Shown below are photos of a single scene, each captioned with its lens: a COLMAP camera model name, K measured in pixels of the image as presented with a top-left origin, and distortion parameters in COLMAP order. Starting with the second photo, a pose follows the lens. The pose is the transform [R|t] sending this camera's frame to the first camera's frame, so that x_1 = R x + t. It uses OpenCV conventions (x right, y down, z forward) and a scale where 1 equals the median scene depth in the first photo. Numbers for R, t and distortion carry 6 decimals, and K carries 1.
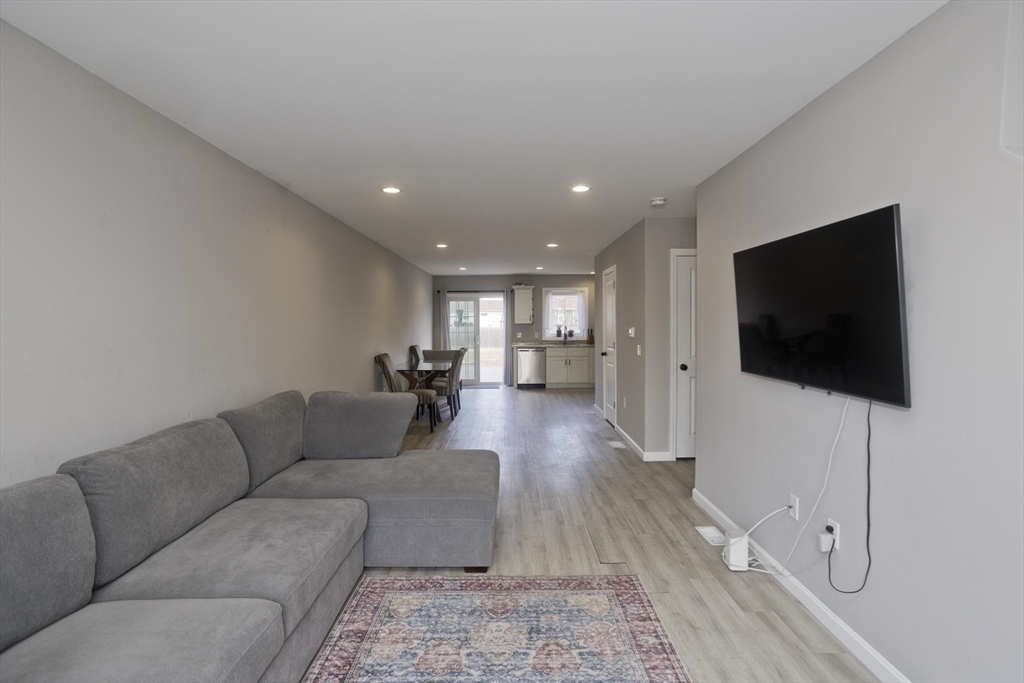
lens RADIAL K [[509.5, 0, 517.6], [0, 509.5, 335.0], [0, 0, 1]] dist [-0.000277, 0.001039]
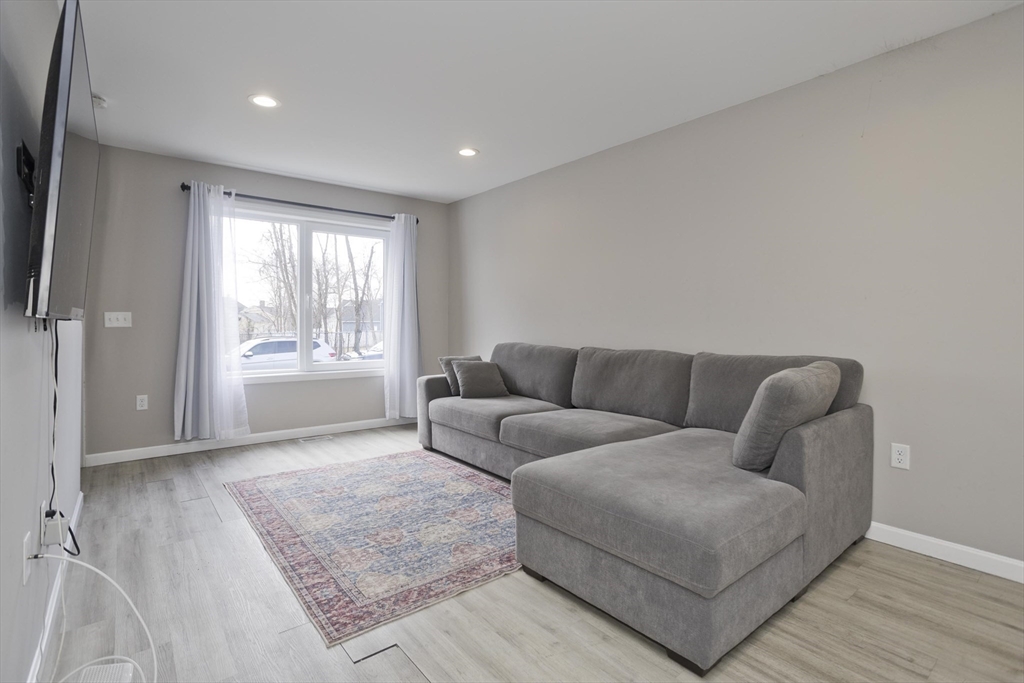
lens RADIAL K [[509.5, 0, 517.6], [0, 509.5, 335.0], [0, 0, 1]] dist [-0.000277, 0.001039]
pose [[-0.792716, 0.010995, -0.609492, 0.486050], [-0.013205, 0.999293, 0.035200, 0.081021], [0.609448, 0.035952, -0.792010, 1.837405]]
